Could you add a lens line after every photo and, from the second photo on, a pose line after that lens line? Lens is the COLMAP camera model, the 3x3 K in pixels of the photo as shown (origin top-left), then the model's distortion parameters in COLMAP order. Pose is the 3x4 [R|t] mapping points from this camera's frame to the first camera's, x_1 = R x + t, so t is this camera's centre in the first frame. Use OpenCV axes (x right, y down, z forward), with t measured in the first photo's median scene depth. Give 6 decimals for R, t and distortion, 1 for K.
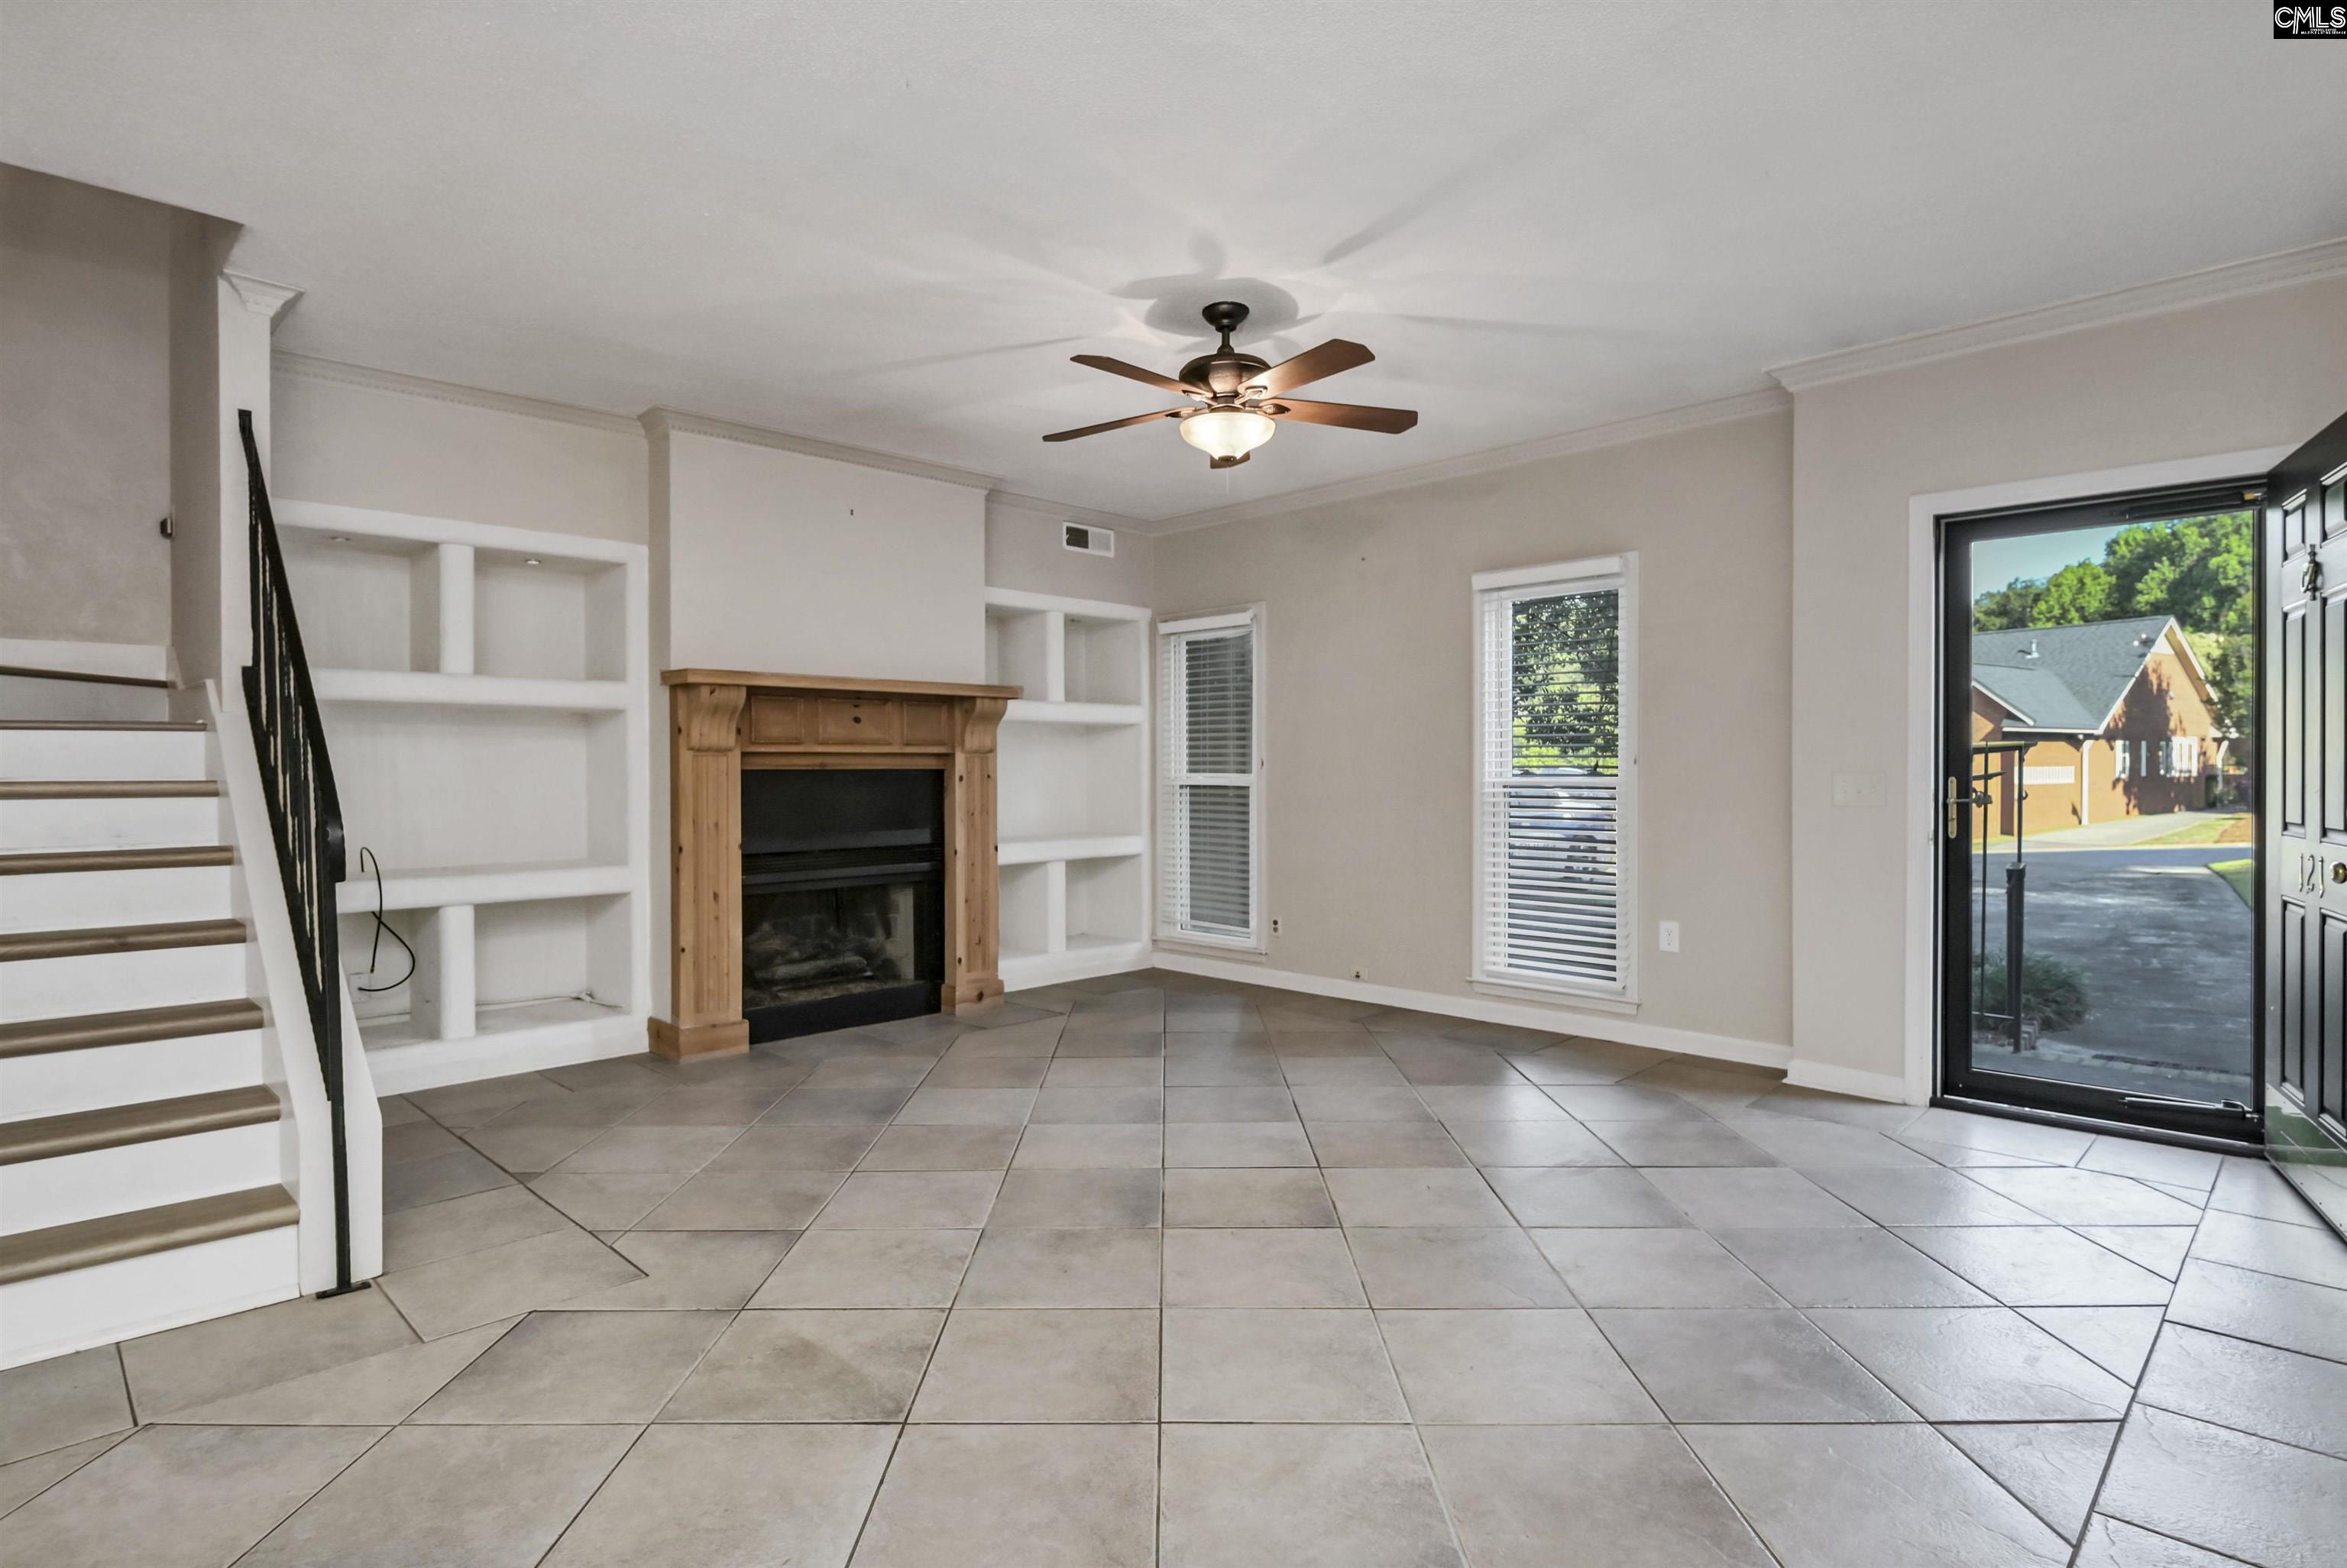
lens RADIAL K [[1212.7, 0, 1137.4], [0, 1212.7, 759.8], [0, 0, 1]] dist [0.003935, -0.007524]
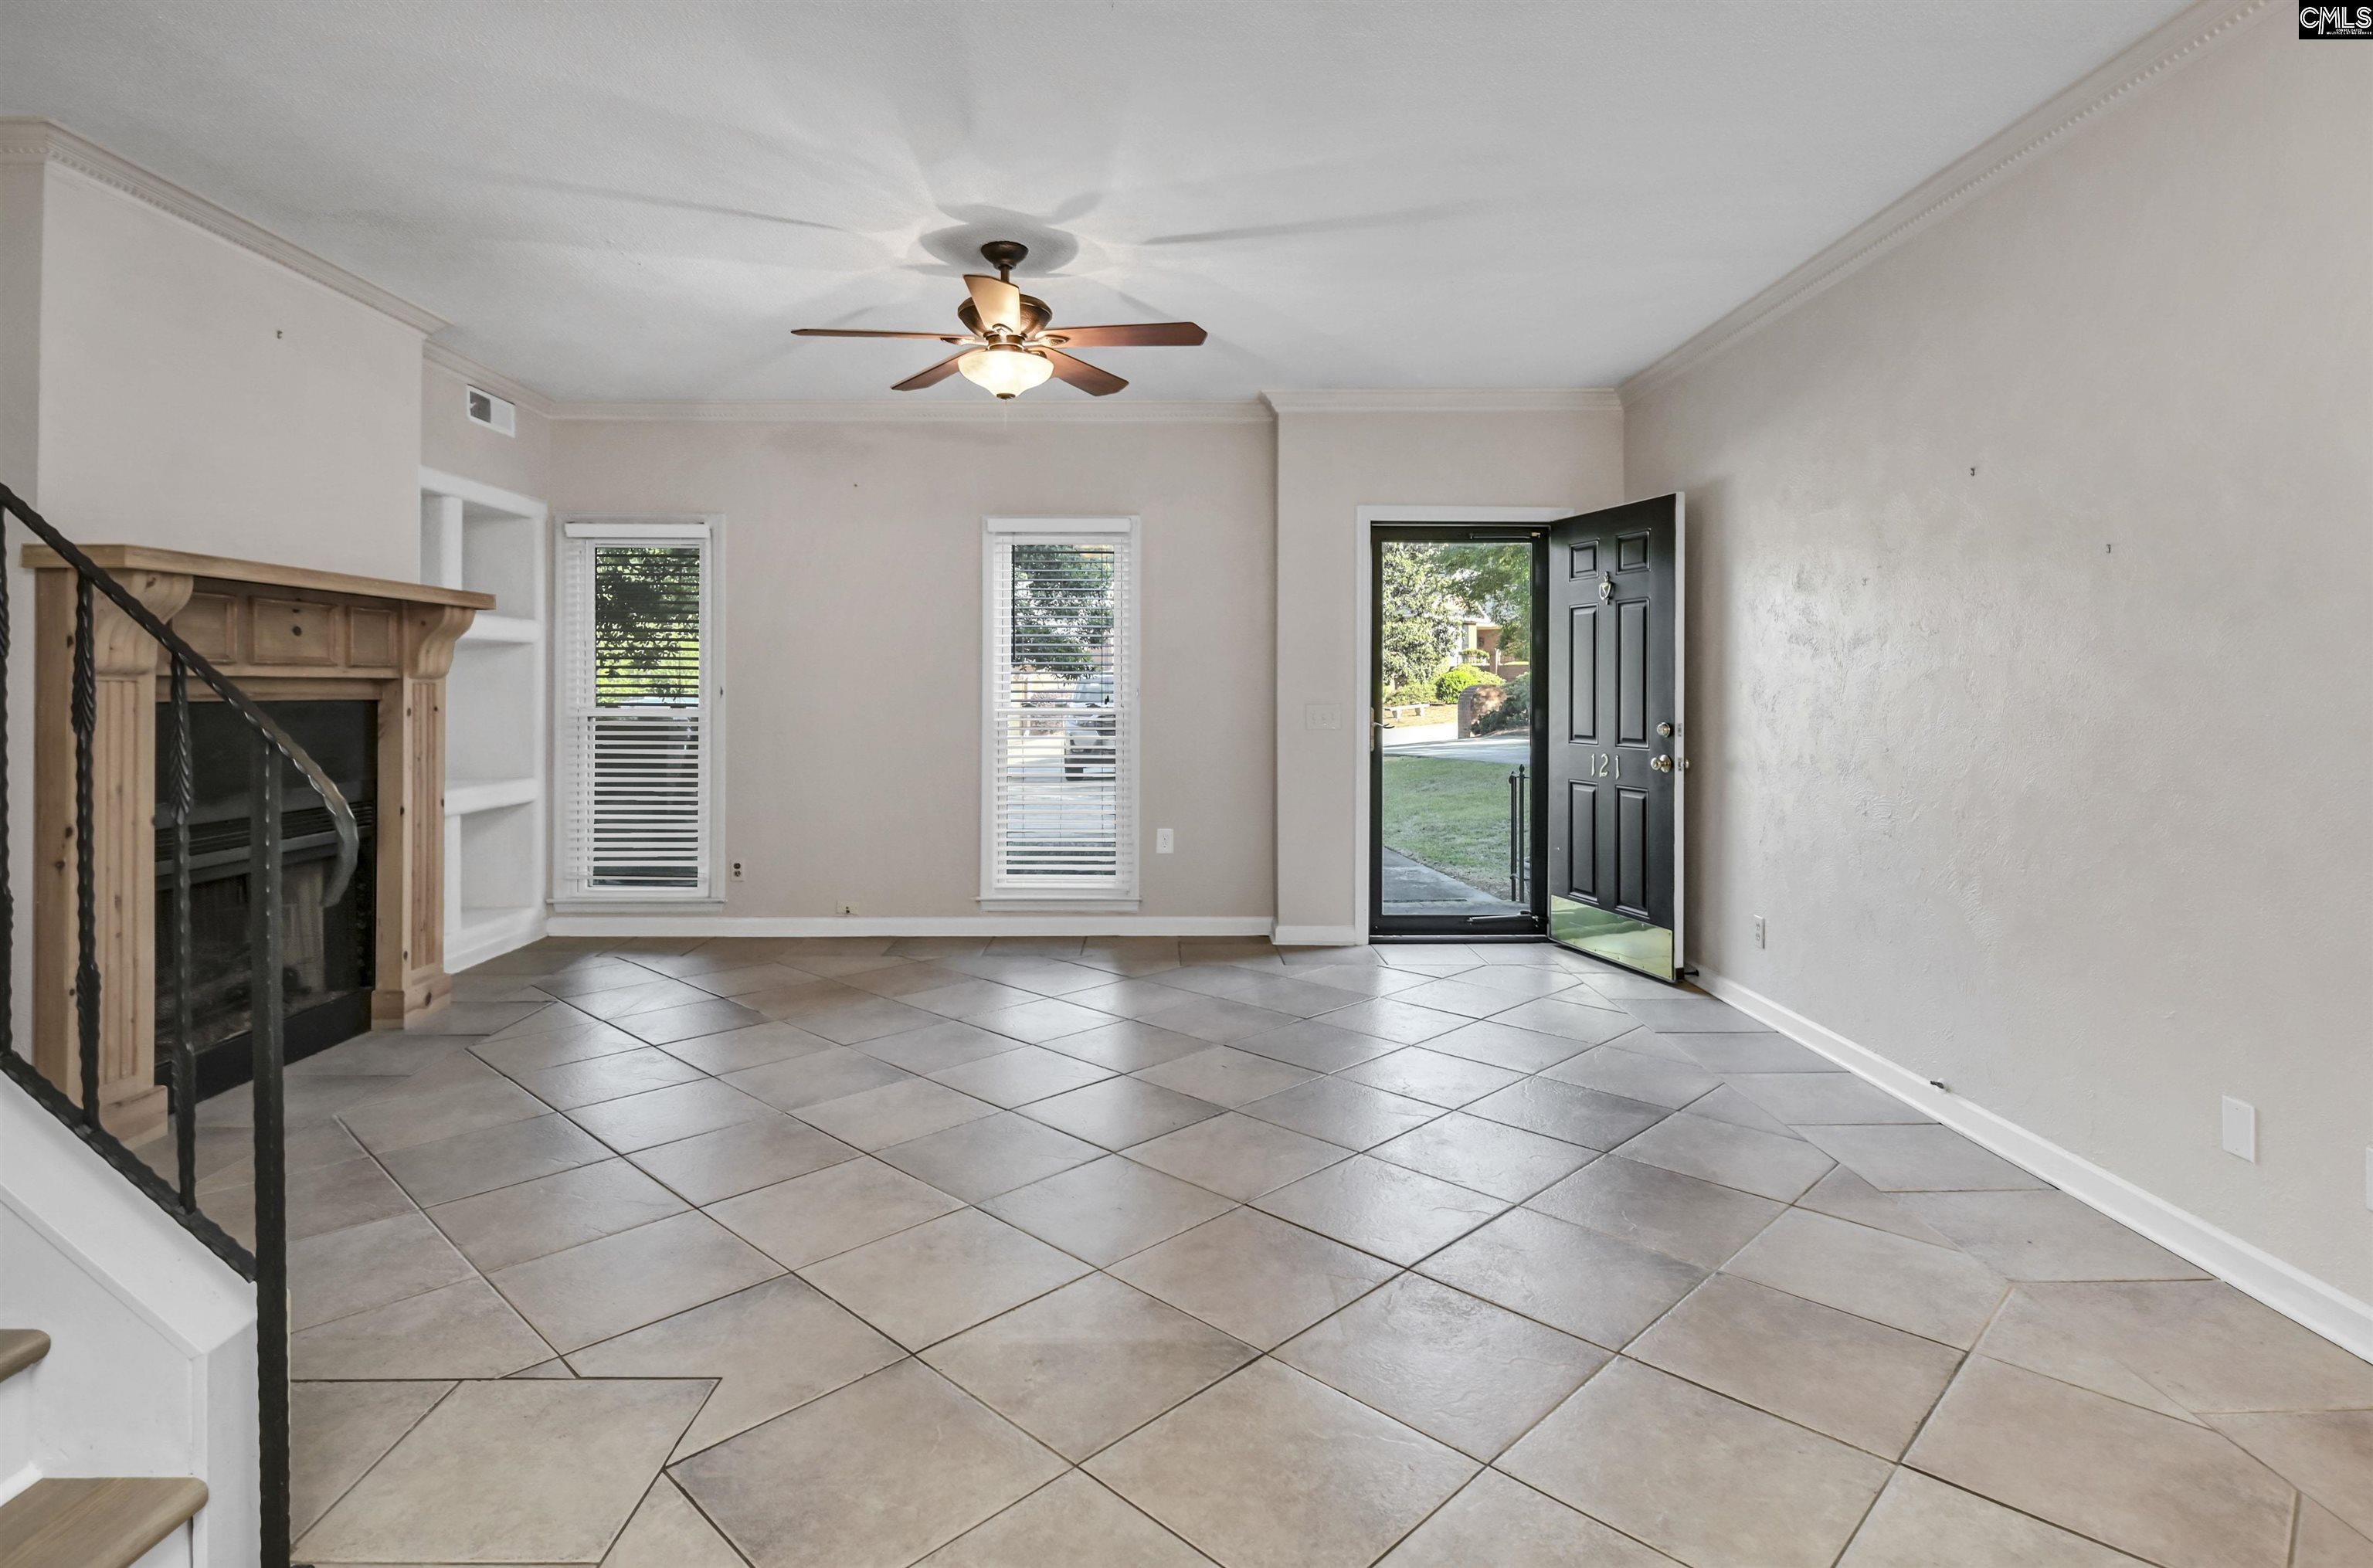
lens RADIAL K [[1226.3, 0, 1171.6], [0, 1226.3, 672.9], [0, 0, 1]] dist [0.003935, -0.007524]
pose [[0.695648, 0.016017, 0.718204, -0.528089], [-0.010515, 0.999871, -0.012114, -0.006764], [-0.718306, 0.000875, 0.695727, 0.180784]]
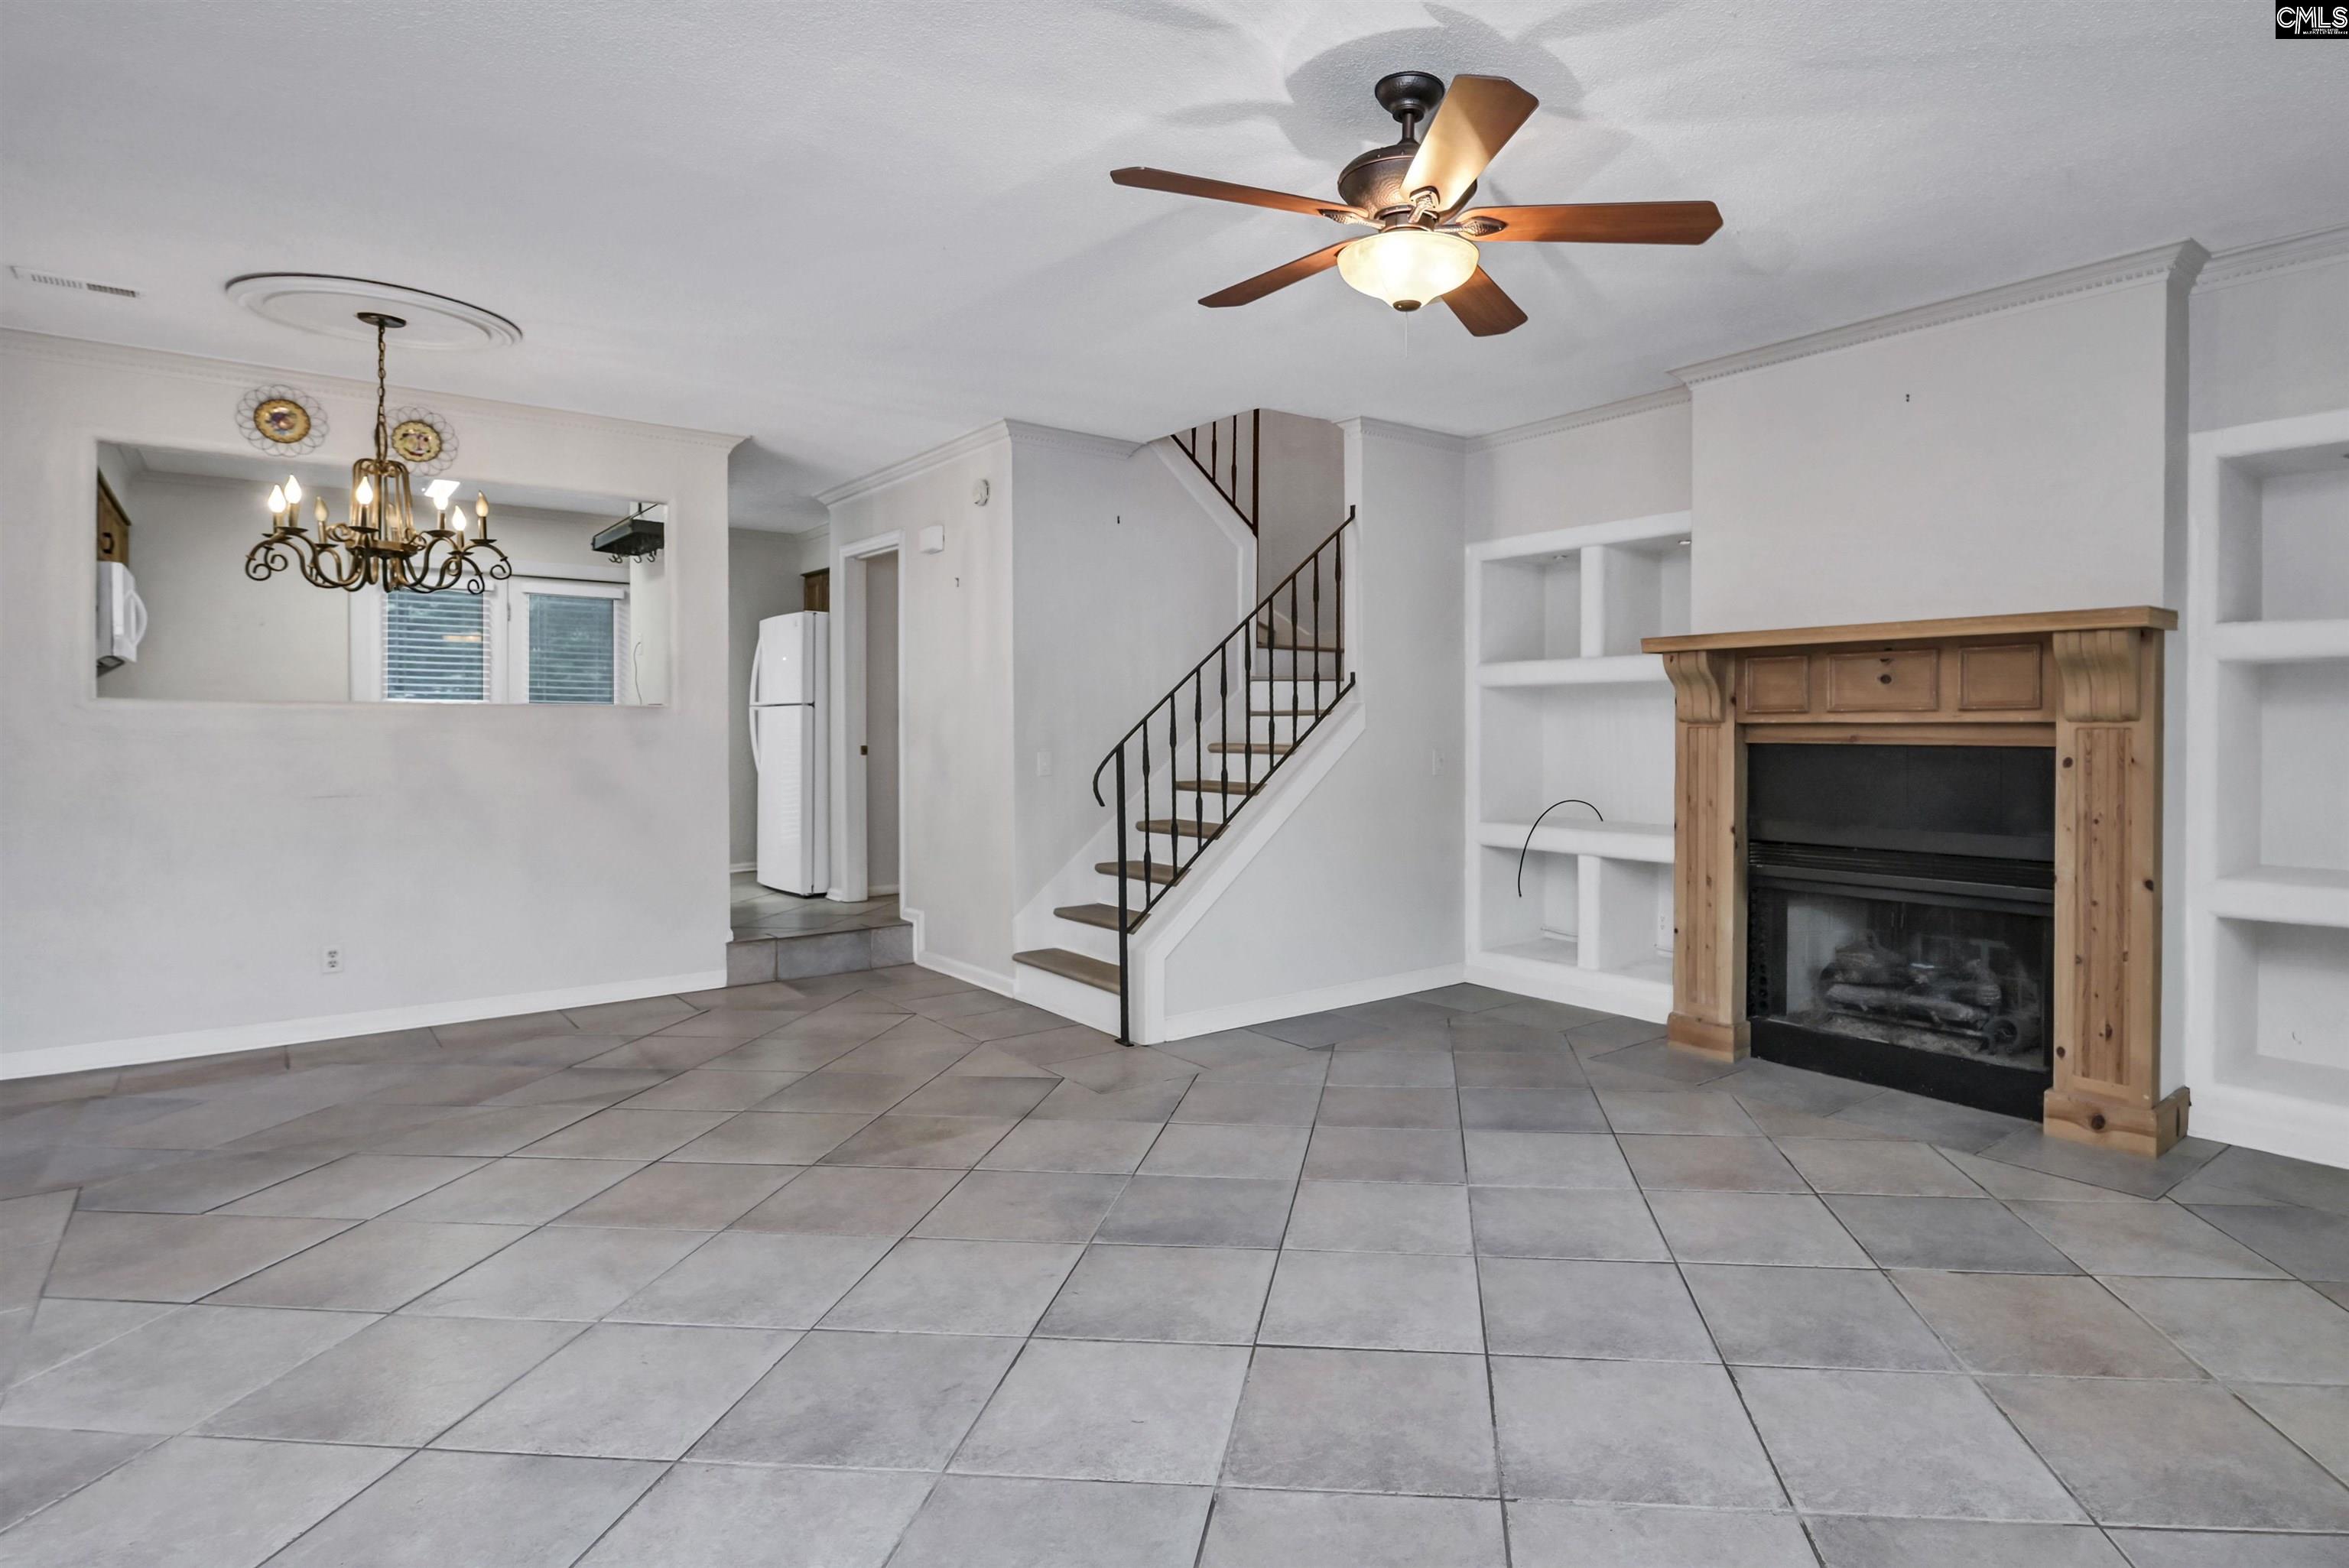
lens RADIAL K [[1213.8, 0, 1339.7], [0, 1213.8, 726.8], [0, 0, 1]] dist [0.003935, -0.007524]
pose [[-0.046686, 0.005320, -0.998895, 0.717429], [0.008654, 0.999950, 0.004921, -0.013592], [0.998872, -0.008415, -0.046730, 0.936552]]
